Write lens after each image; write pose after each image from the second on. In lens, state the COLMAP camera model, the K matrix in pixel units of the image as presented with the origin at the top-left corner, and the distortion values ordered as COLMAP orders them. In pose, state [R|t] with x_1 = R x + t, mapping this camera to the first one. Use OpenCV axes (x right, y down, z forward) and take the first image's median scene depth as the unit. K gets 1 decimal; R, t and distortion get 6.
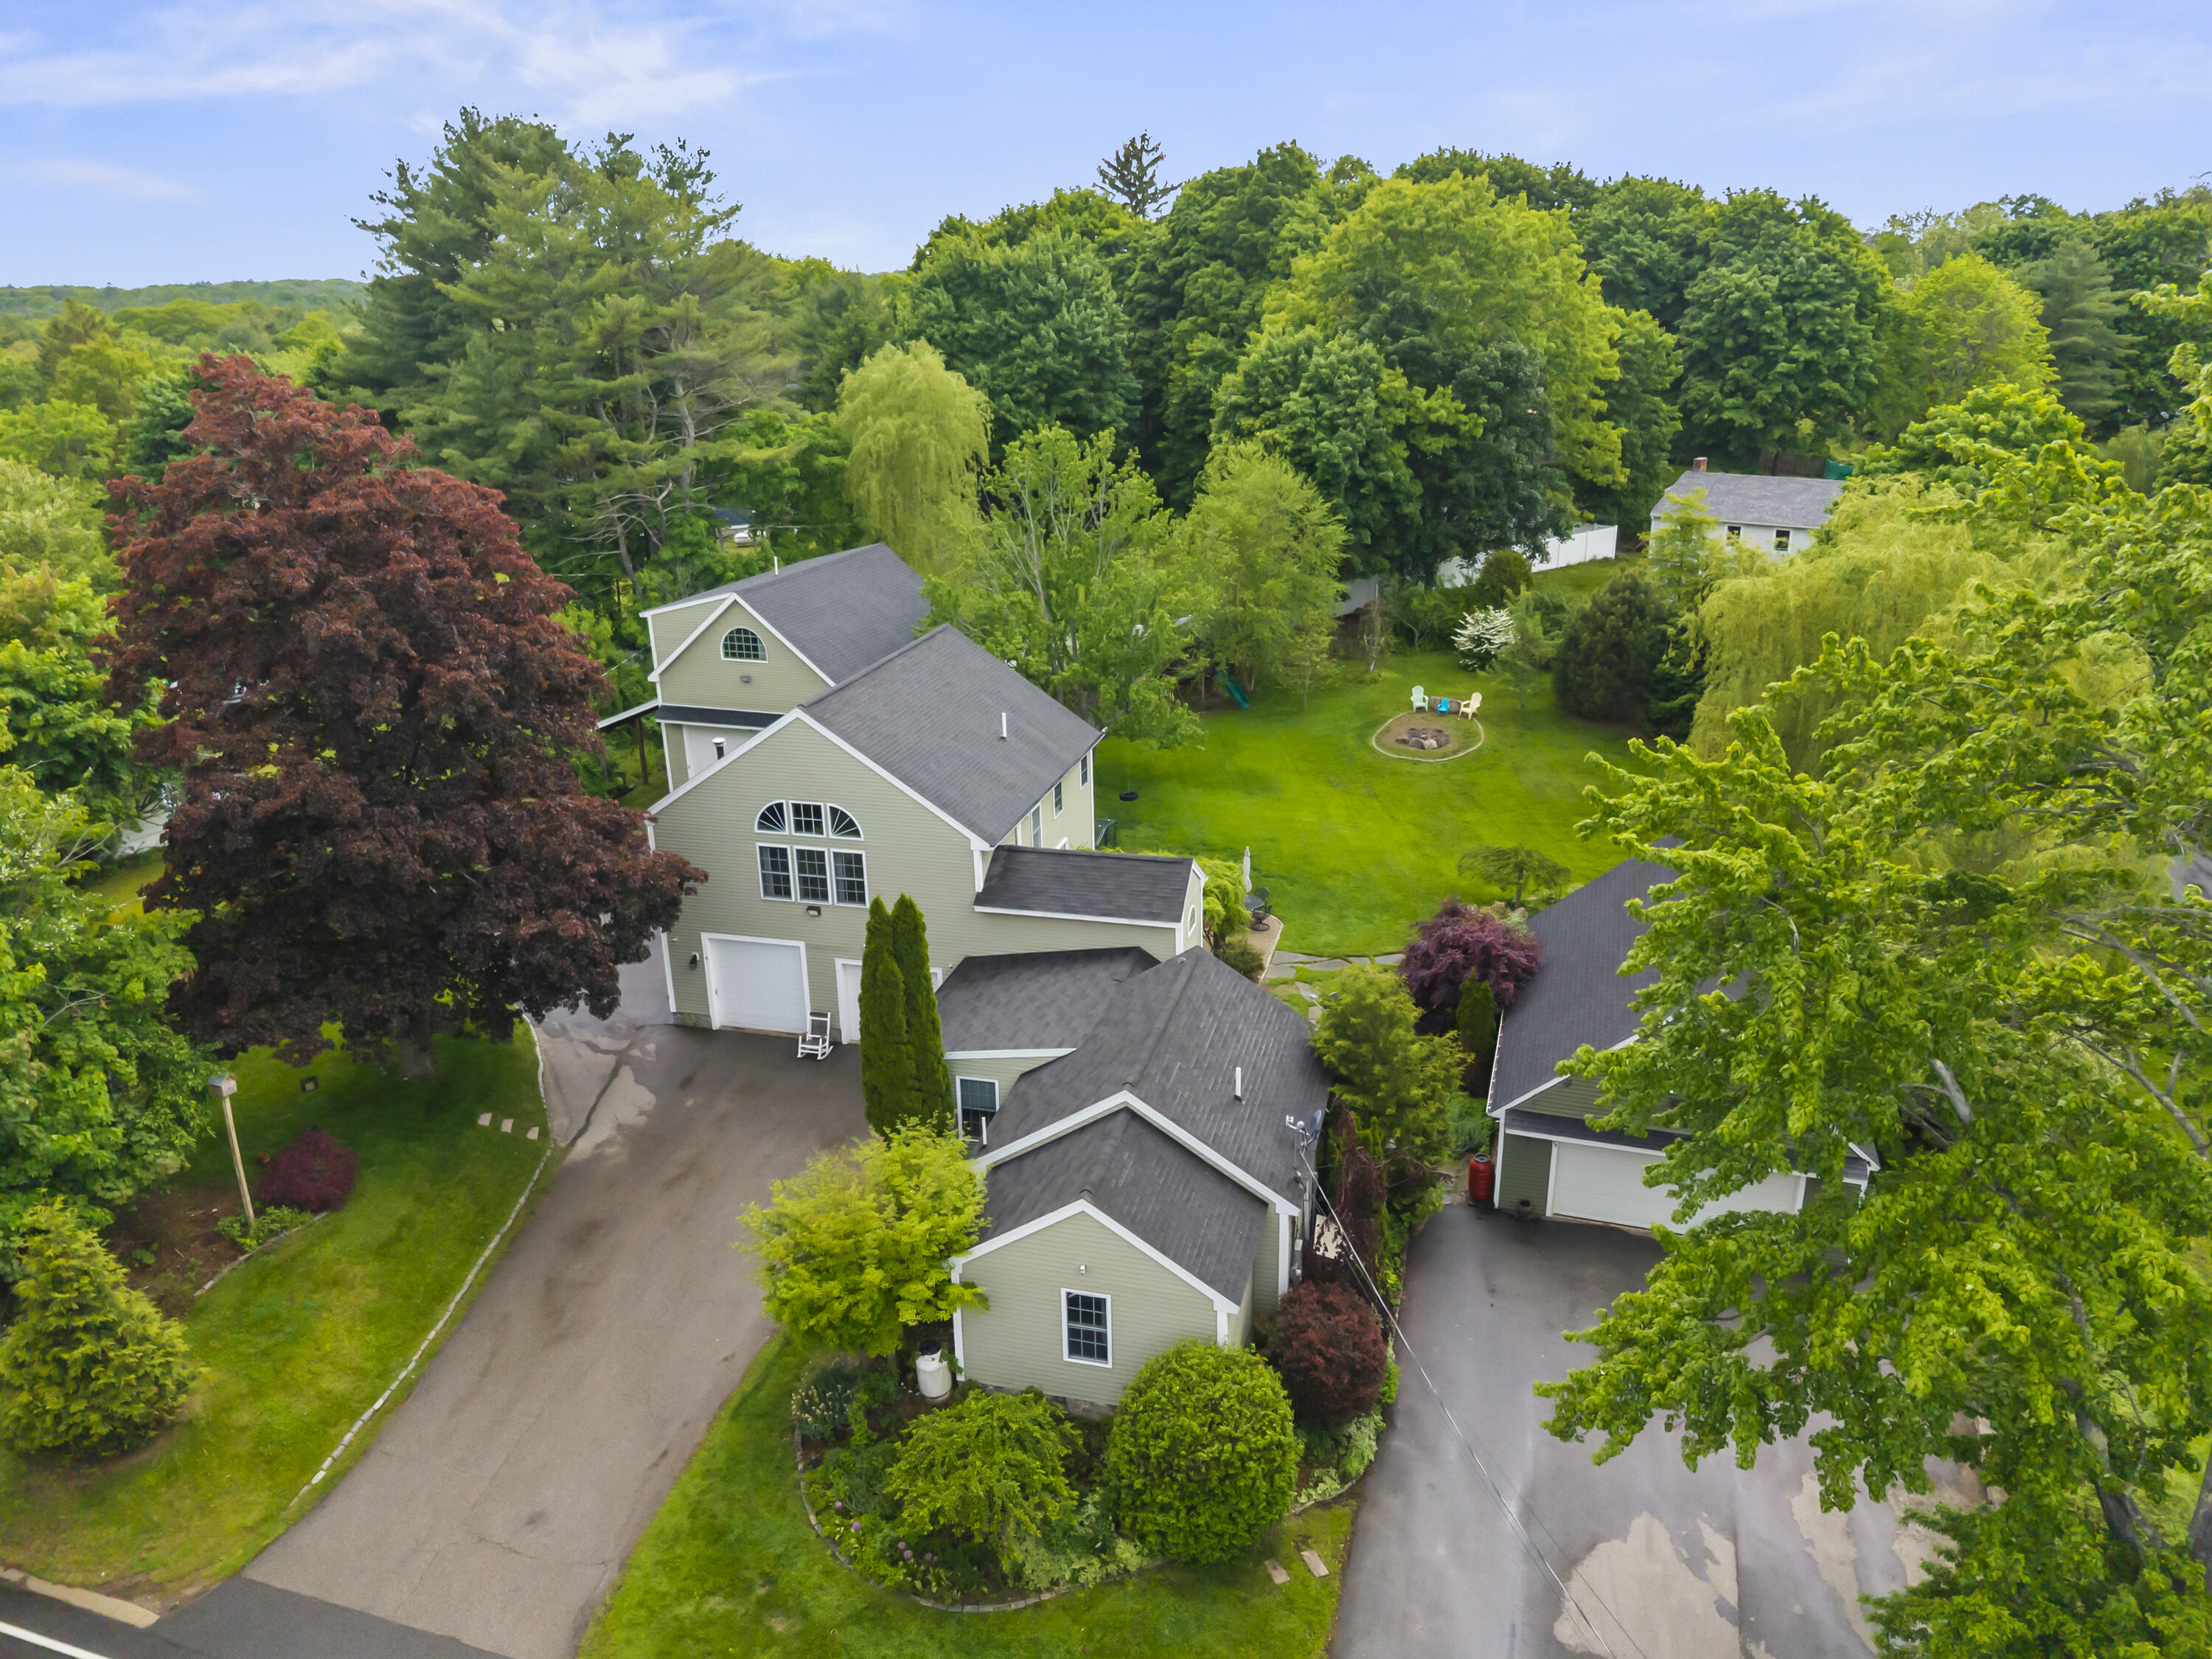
lens RADIAL K [[1541.9, 0, 1103.9], [0, 1541.9, 823.6], [0, 0, 1]] dist [0.005457, -0.000421]
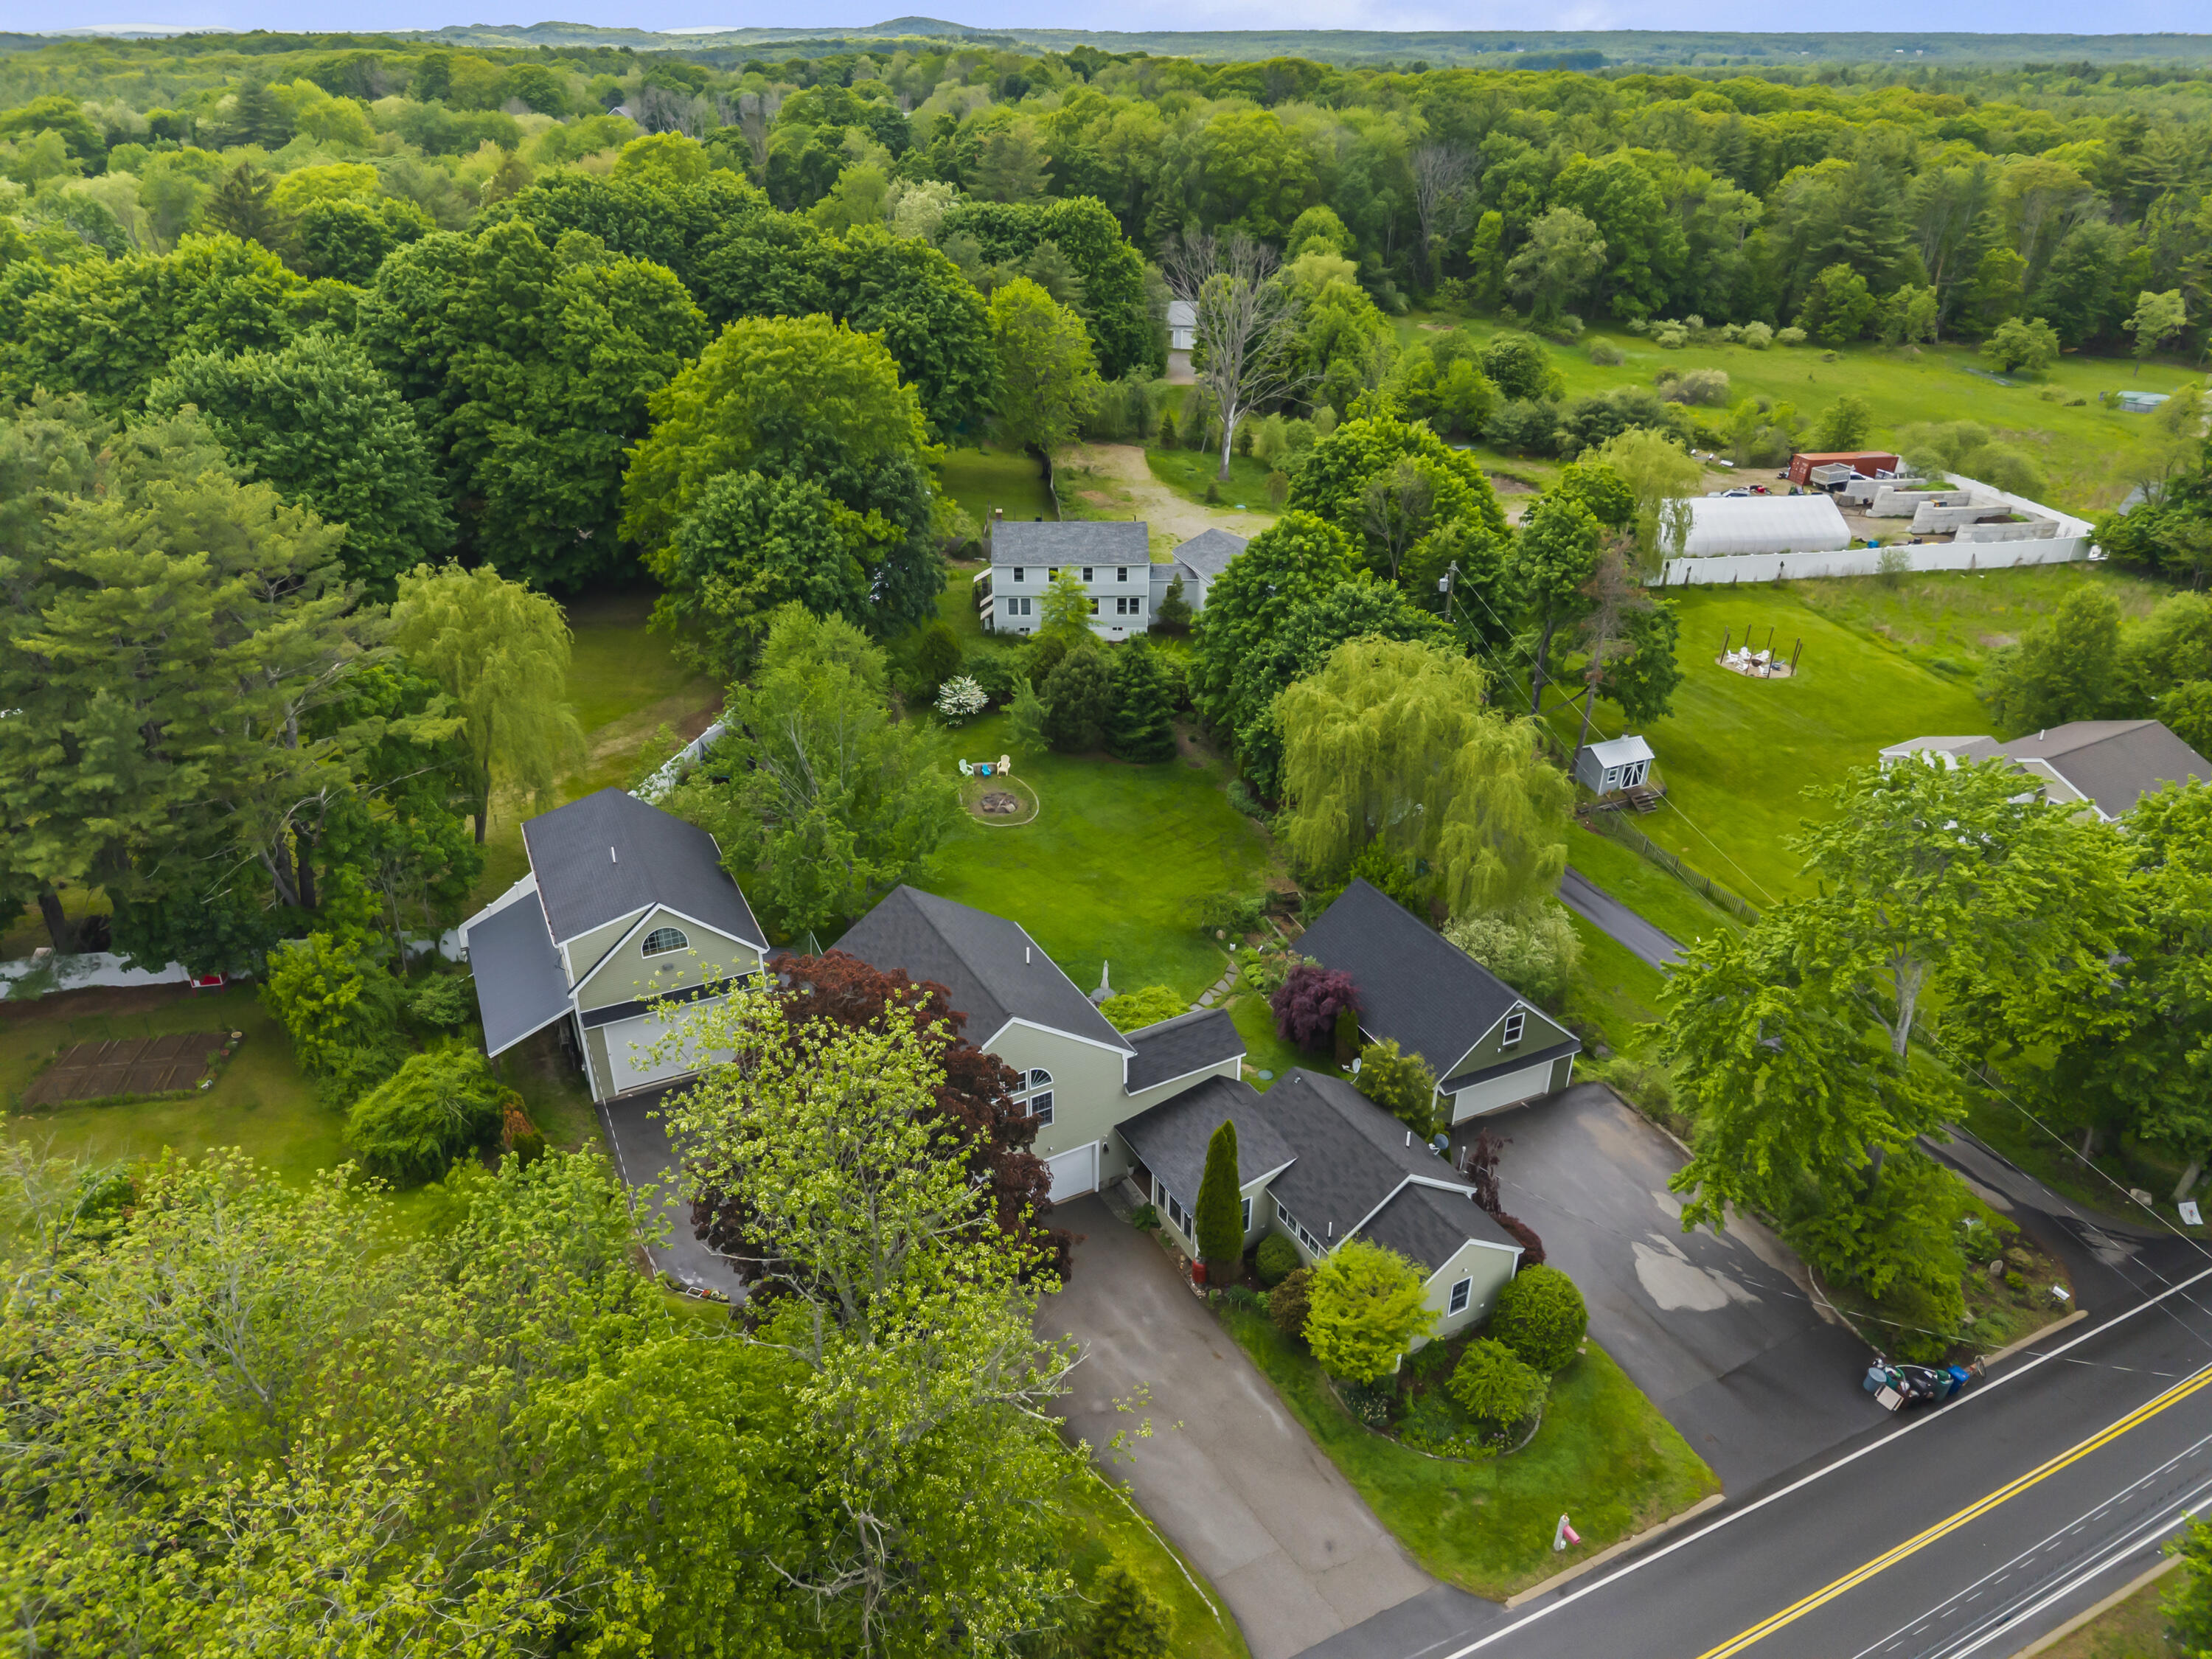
lens RADIAL K [[1499.9, 0, 1104.6], [0, 1499.9, 822.3], [0, 0, 1]] dist [0.018743, -0.015666]
pose [[0.714686, -0.303647, 0.630098, -0.656322], [0.209033, 0.952406, 0.221873, -0.366848], [-0.667480, -0.026858, 0.744143, -0.043249]]
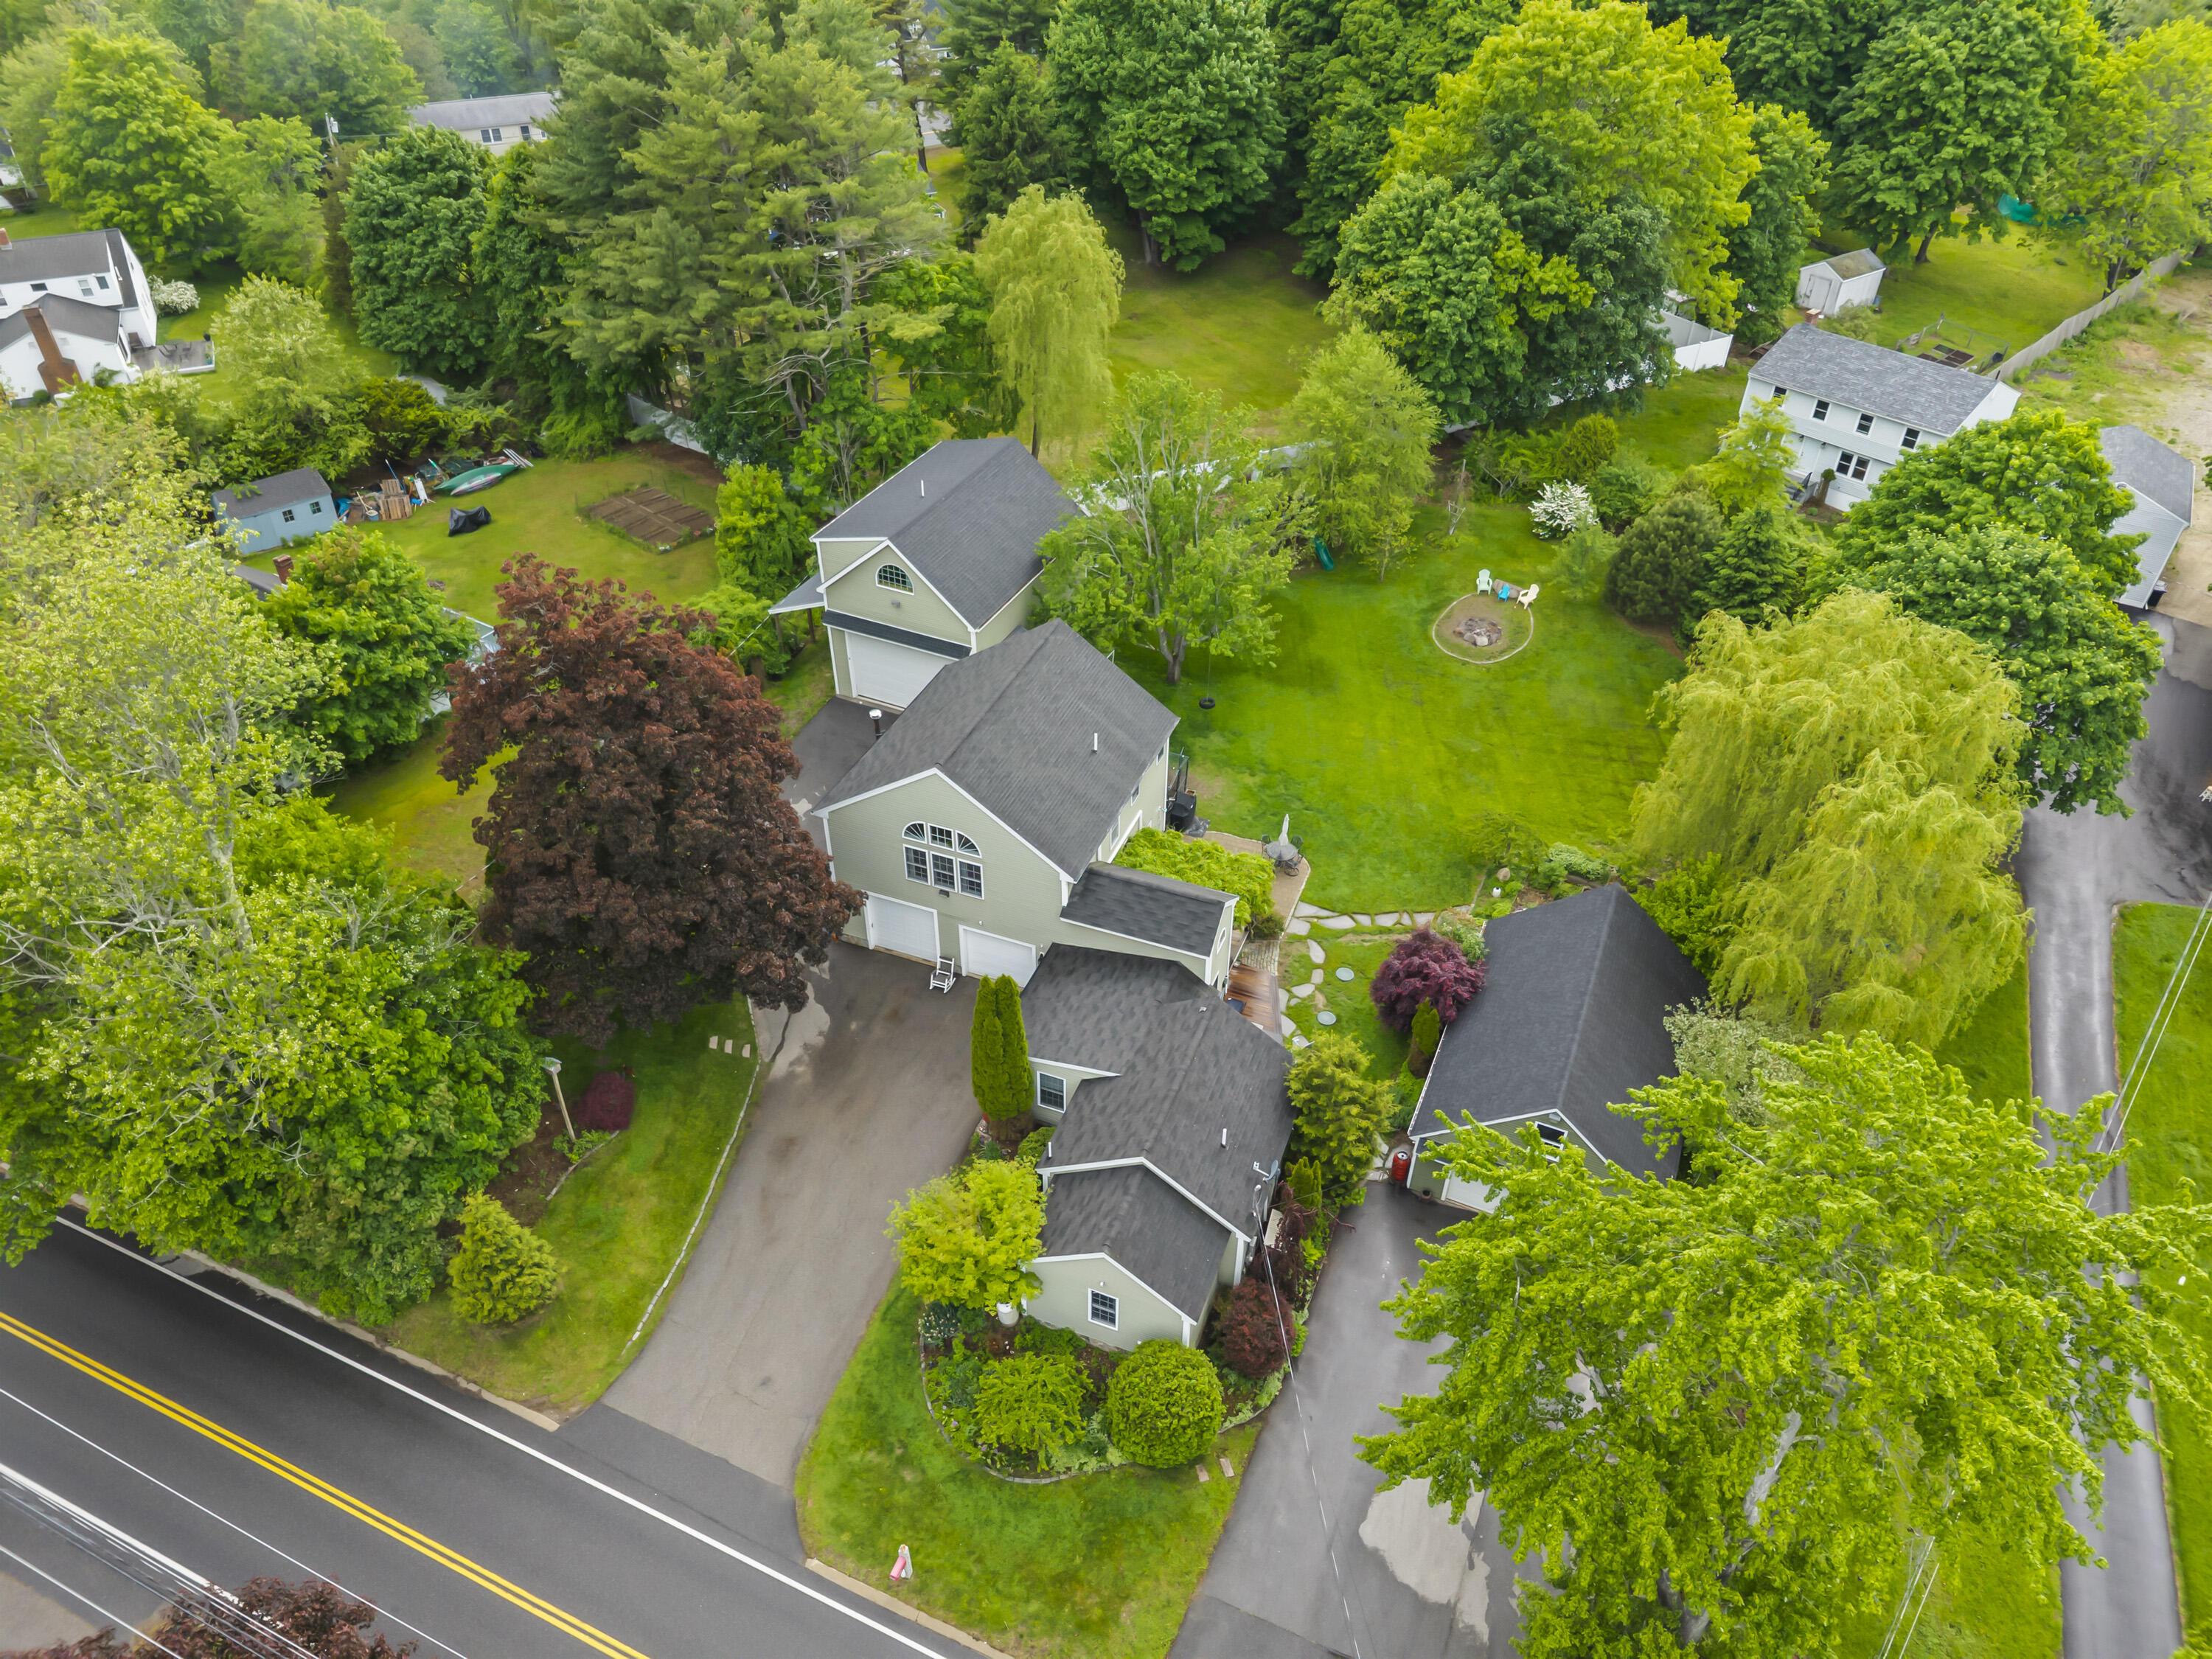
lens RADIAL K [[1499.9, 0, 1104.6], [0, 1499.9, 822.3], [0, 0, 1]] dist [0.018743, -0.015666]
pose [[0.993711, 0.088023, -0.069212, 0.025884], [-0.060837, 0.943325, 0.326245, -0.317039], [0.094007, -0.319983, 0.942748, -0.143834]]
